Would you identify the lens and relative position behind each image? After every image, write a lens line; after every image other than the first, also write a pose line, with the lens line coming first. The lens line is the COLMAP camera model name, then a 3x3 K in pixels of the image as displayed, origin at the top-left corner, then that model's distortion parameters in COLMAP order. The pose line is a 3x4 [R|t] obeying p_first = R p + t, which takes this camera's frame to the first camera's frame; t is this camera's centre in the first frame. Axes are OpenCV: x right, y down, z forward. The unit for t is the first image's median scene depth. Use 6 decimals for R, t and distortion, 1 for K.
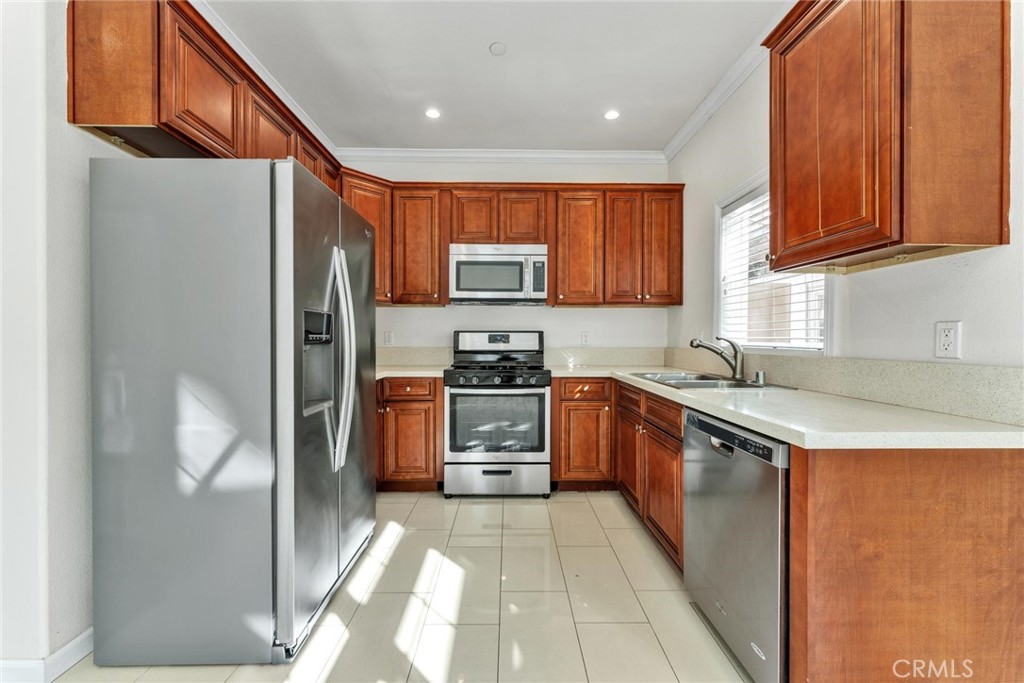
lens RADIAL K [[410.4, 0, 512.7], [0, 410.4, 342.6], [0, 0, 1]] dist [-0.000441, -0.000124]
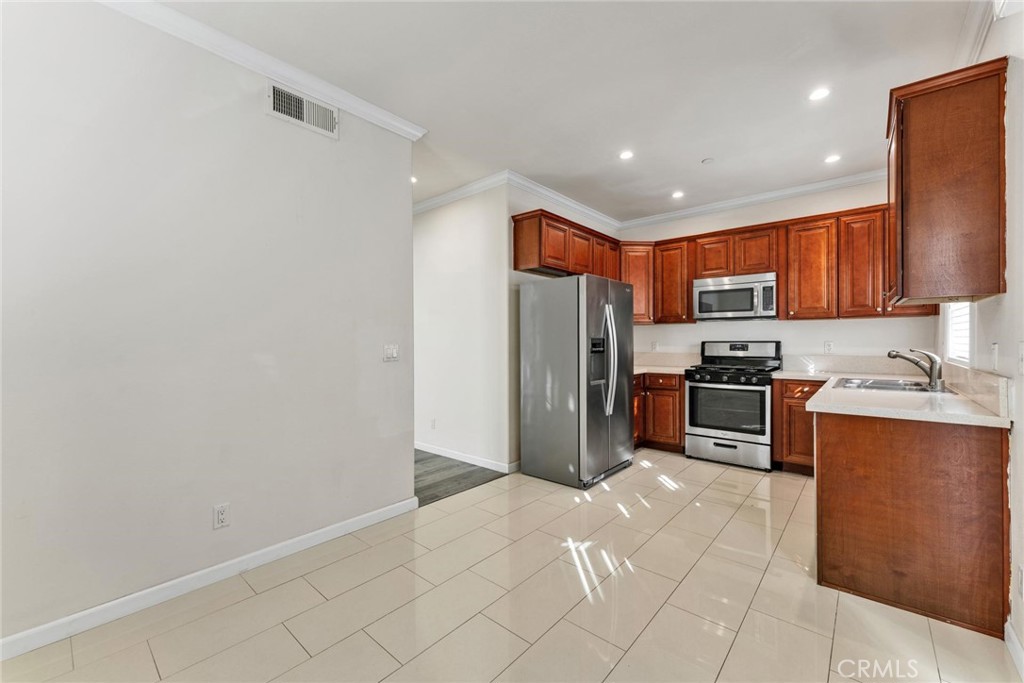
lens RADIAL K [[410.4, 0, 512.7], [0, 410.4, 342.6], [0, 0, 1]] dist [-0.000441, -0.000124]
pose [[0.750733, -0.003138, -0.660598, 0.318840], [-0.000429, 0.999986, -0.005237, -0.019663], [0.660605, 0.004215, 0.750721, -0.474256]]
